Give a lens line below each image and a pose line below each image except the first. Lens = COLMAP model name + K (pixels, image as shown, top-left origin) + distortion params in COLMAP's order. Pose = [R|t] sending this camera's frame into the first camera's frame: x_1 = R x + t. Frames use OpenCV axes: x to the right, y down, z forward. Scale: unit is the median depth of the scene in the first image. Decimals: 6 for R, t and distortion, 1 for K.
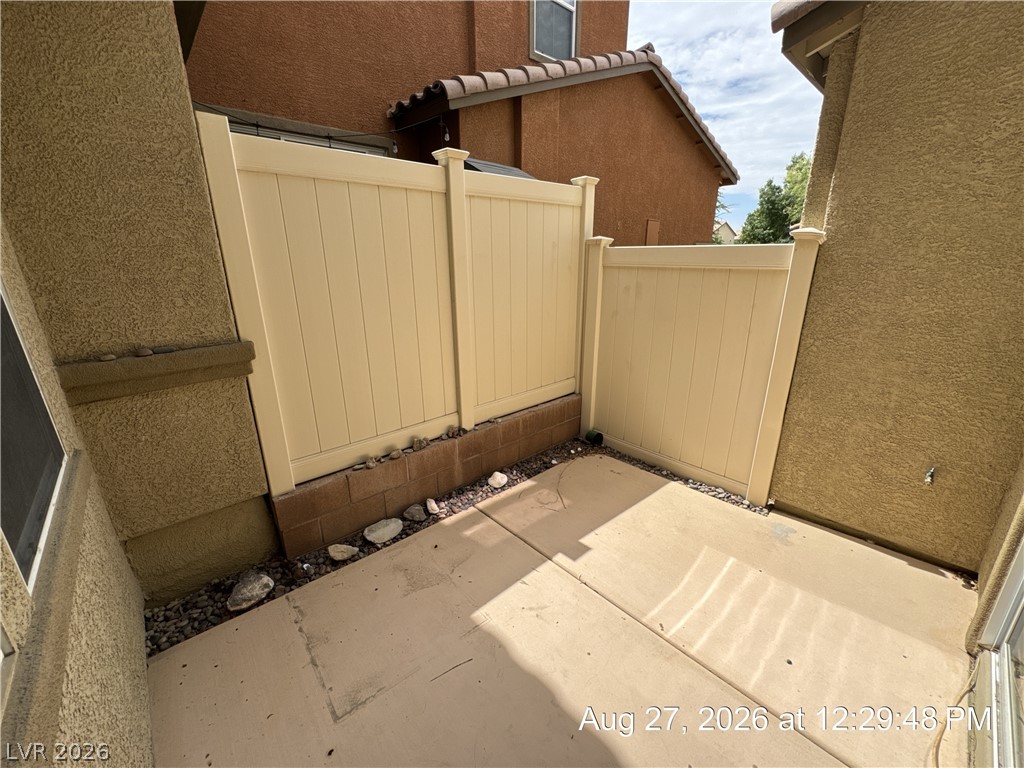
lens RADIAL K [[410.4, 0, 513.4], [0, 410.4, 382.9], [0, 0, 1]] dist [-0.001875, -0.000418]
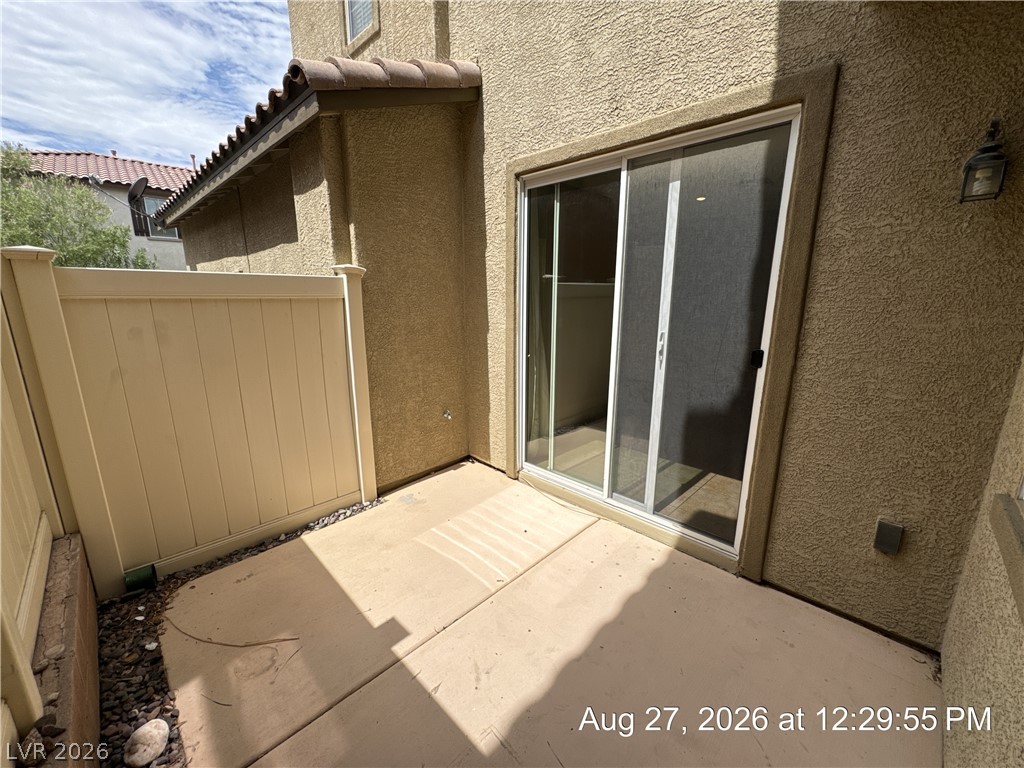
lens RADIAL K [[410.4, 0, 513.4], [0, 410.4, 382.9], [0, 0, 1]] dist [-0.001875, -0.000418]
pose [[-0.053800, -0.209726, 0.976279, -0.470393], [0.289885, 0.932309, 0.216255, -0.139353], [-0.955548, 0.294643, 0.010639, 0.509455]]
